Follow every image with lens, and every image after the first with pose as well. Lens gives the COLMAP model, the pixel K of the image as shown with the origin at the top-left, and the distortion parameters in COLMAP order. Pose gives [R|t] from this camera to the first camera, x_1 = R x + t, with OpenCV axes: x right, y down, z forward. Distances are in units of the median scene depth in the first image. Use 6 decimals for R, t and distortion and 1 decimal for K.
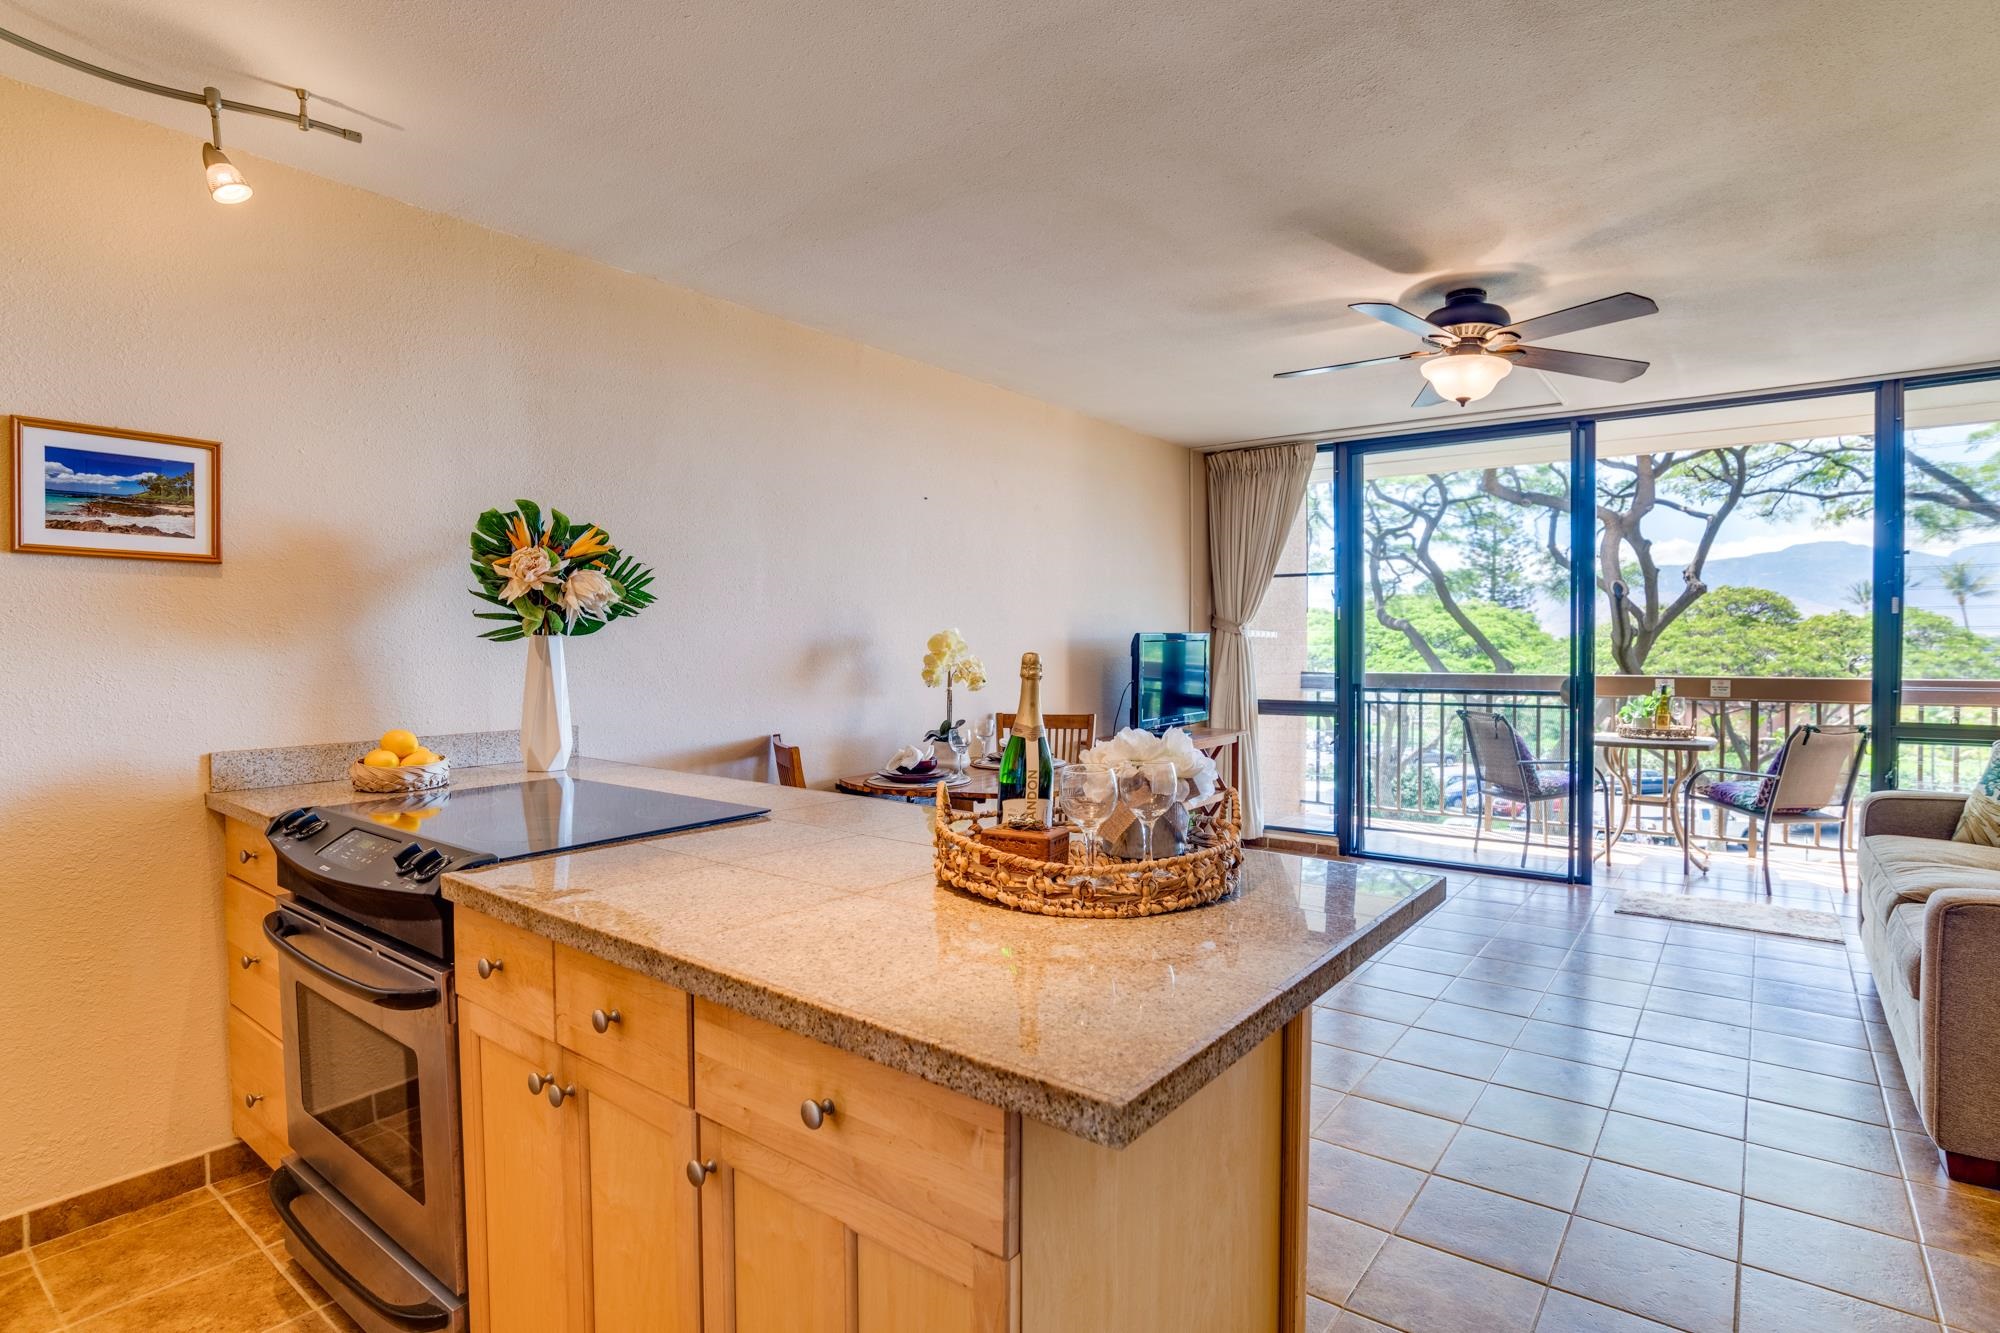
lens RADIAL K [[1013.8, 0, 1000.0], [0, 1013.8, 666.5], [0, 0, 1]] dist [-0.032146, 0.000607]
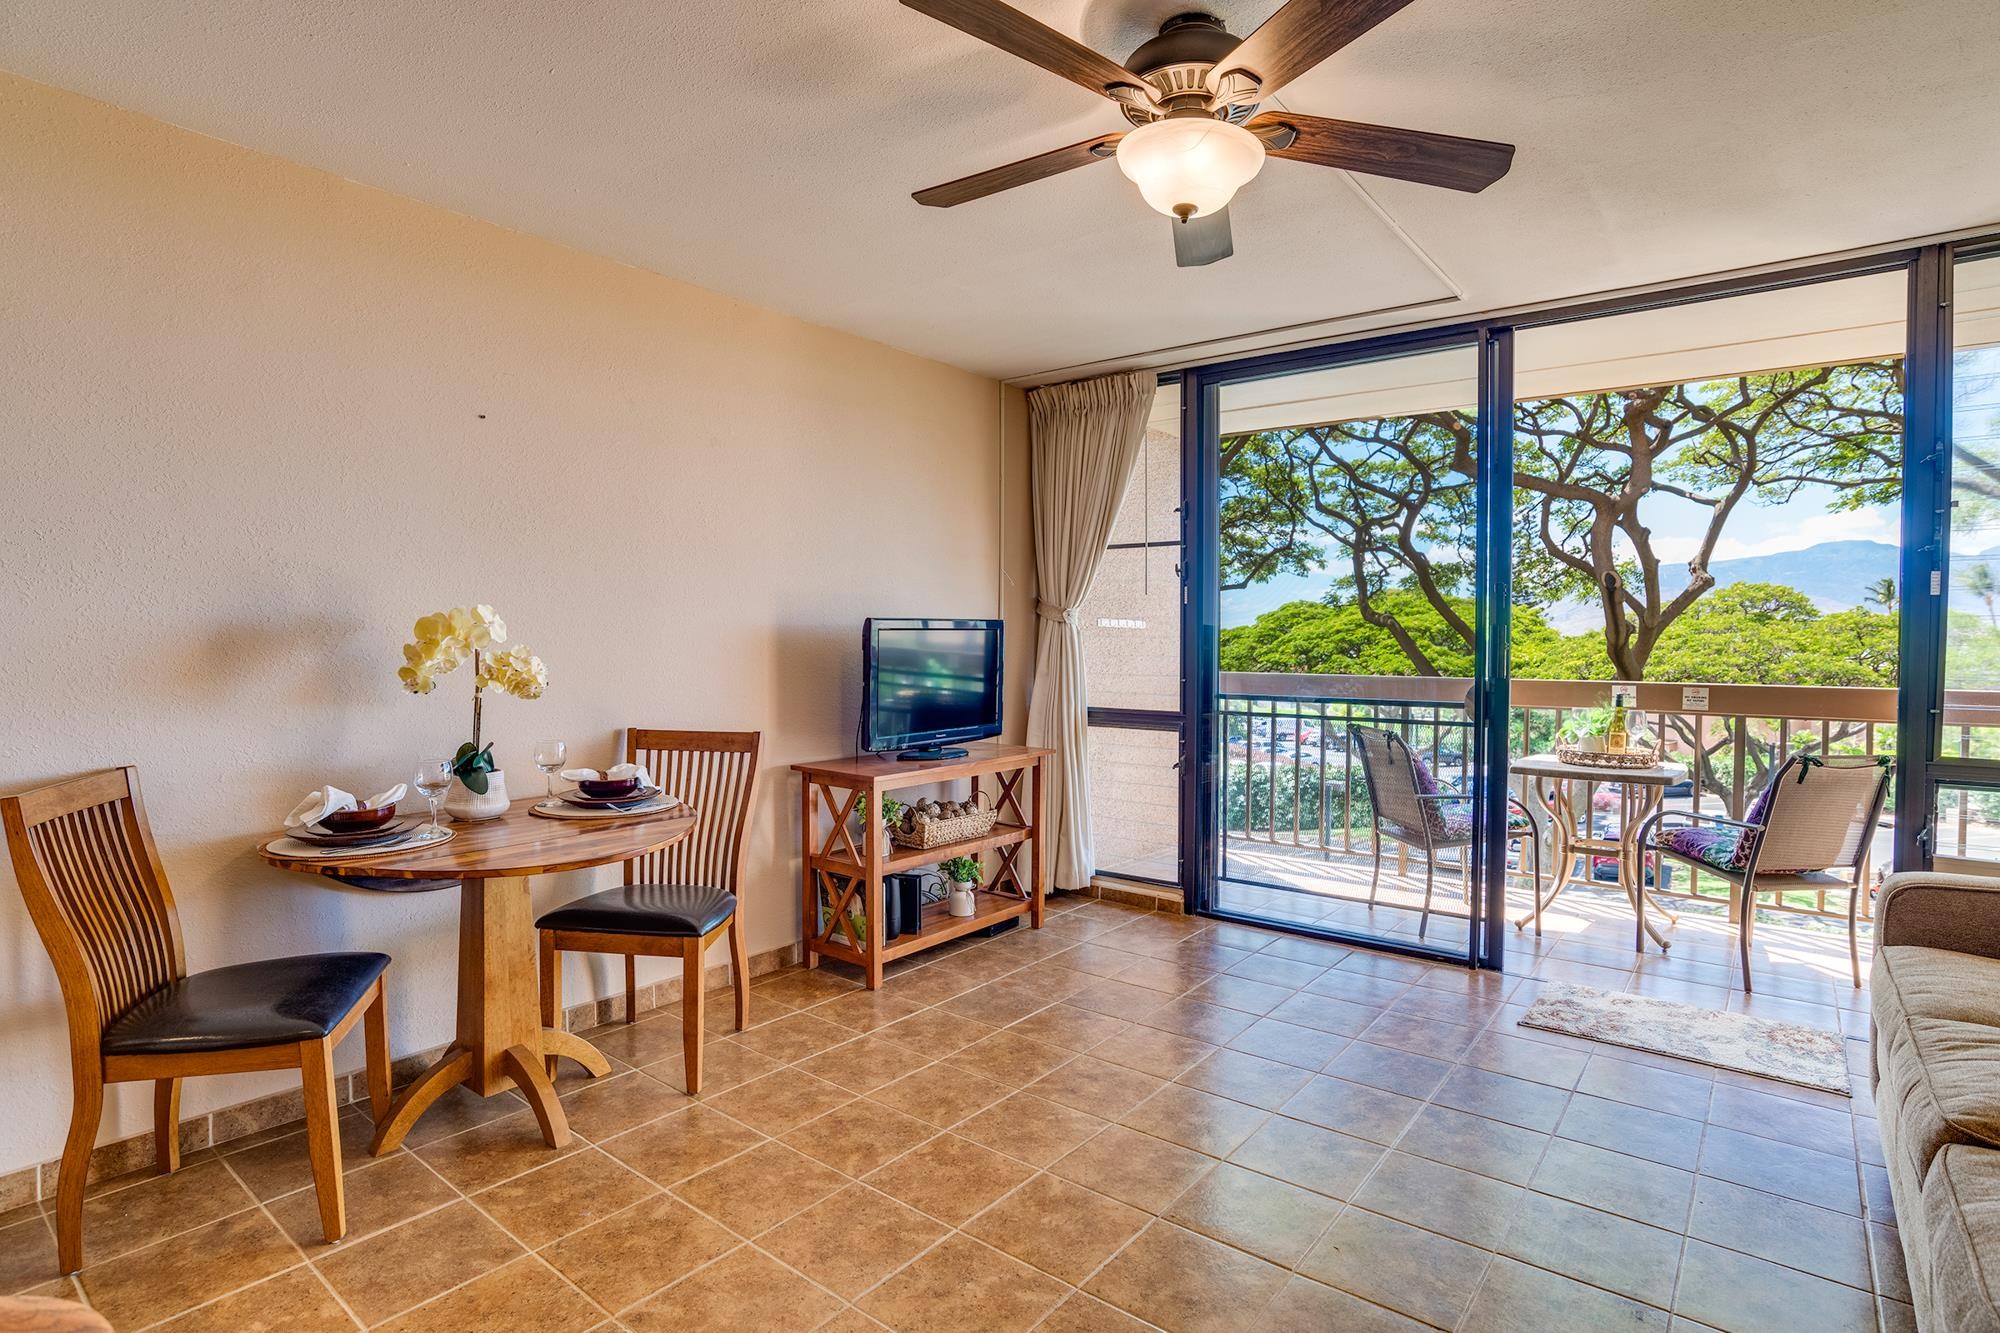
lens RADIAL K [[1013.8, 0, 1000.0], [0, 1013.8, 666.5], [0, 0, 1]] dist [-0.032146, 0.000607]
pose [[0.999875, 0.008891, -0.013042, 0.207739], [-0.008805, 0.999939, 0.006656, -0.003351], [0.013100, -0.006540, 0.999893, 0.238758]]
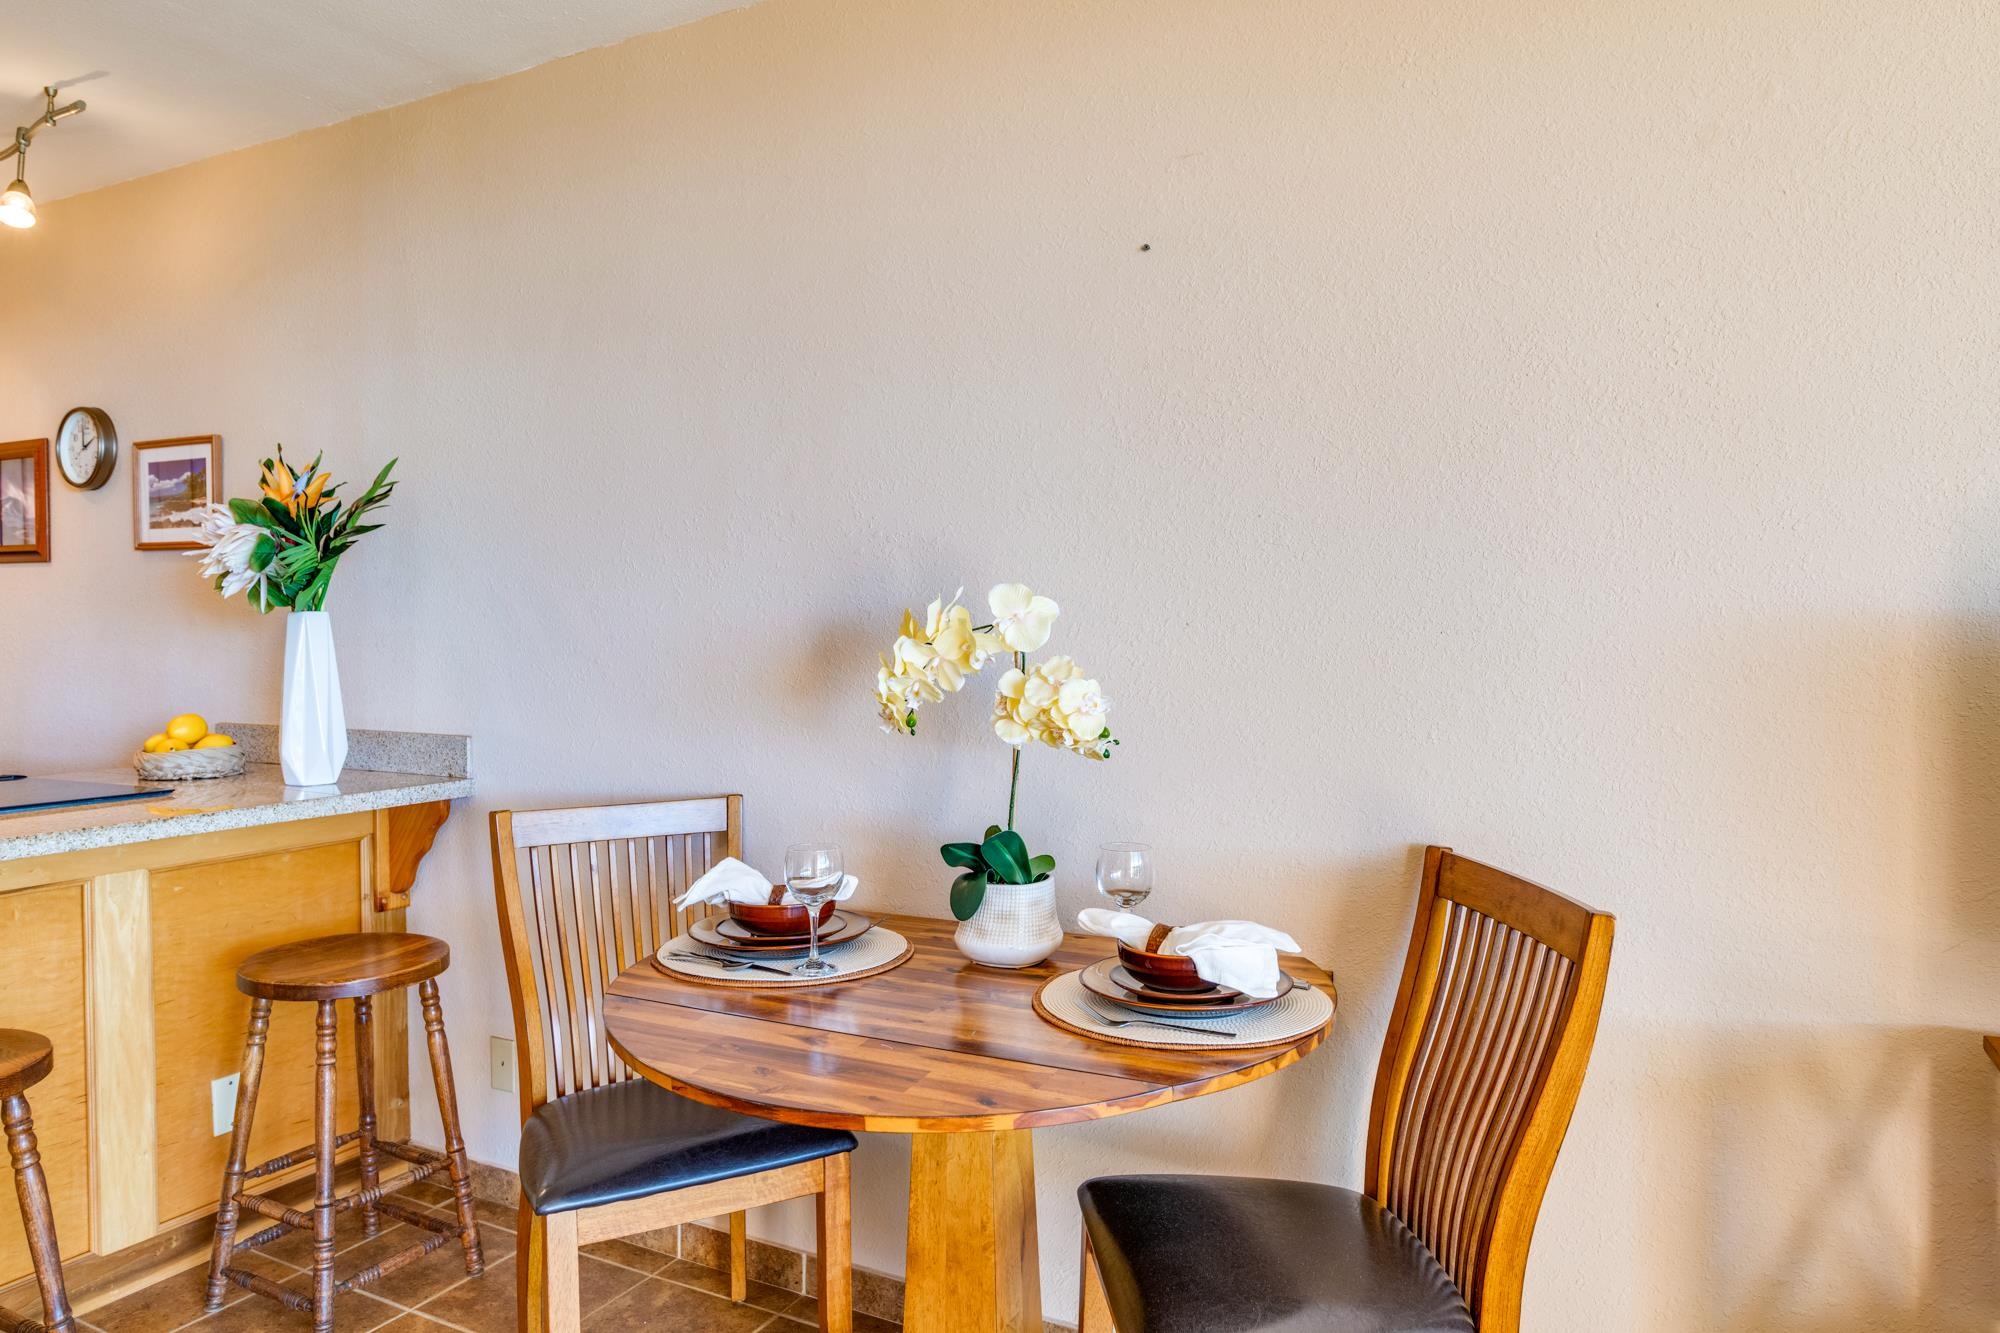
lens RADIAL K [[1296.5, 0, 1000.0], [0, 1296.5, 666.5], [0, 0, 1]] dist [-0.040763, 0.042943]
pose [[0.181677, 0.027462, -0.982975, 0.291140], [-0.027917, 0.999351, 0.022760, -0.012383], [0.982962, 0.023307, 0.182326, 0.629330]]
